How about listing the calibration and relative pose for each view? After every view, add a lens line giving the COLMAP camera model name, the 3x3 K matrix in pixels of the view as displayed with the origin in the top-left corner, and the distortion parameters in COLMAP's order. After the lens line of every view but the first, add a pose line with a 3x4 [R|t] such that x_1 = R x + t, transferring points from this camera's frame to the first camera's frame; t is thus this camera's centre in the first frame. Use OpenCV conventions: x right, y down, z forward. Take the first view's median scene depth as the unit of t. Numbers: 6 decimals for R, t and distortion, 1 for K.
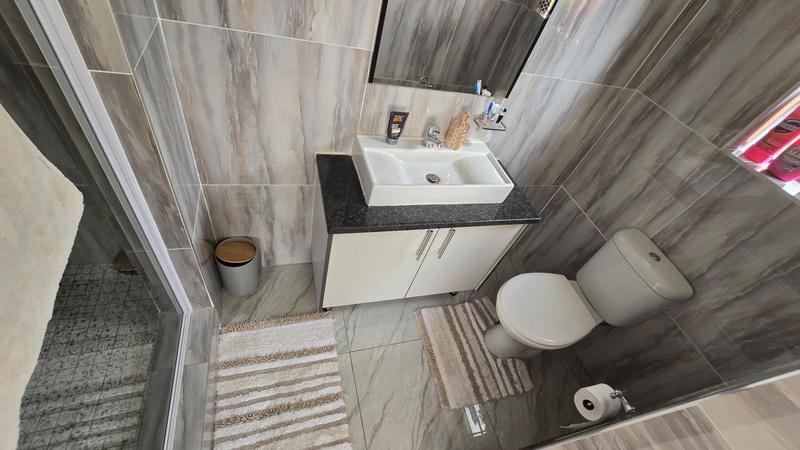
lens RADIAL K [[328.8, 0, 400.7], [0, 328.8, 227.3], [0, 0, 1]] dist [0.000845, -0.000273]
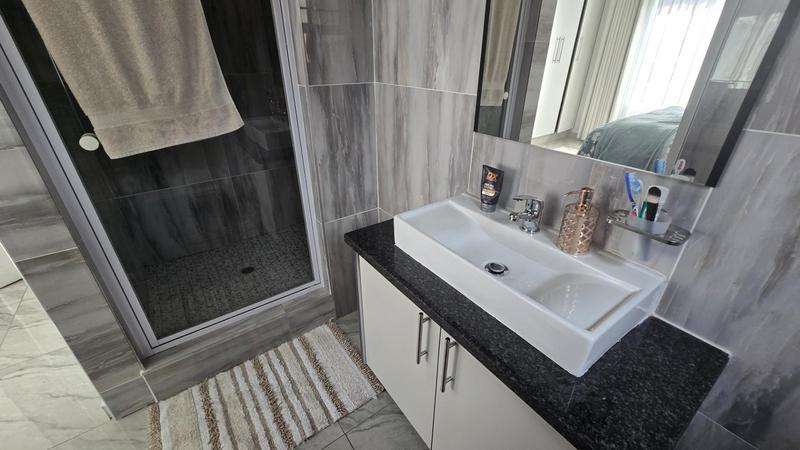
lens RADIAL K [[328.8, 0, 399.9], [0, 328.8, 225.6], [0, 0, 1]] dist [0.000845, -0.000273]
pose [[0.330567, 0.213797, -0.919248, 0.620372], [-0.640025, 0.766602, -0.051862, -0.059697], [0.693609, 0.605485, 0.390249, 0.580874]]
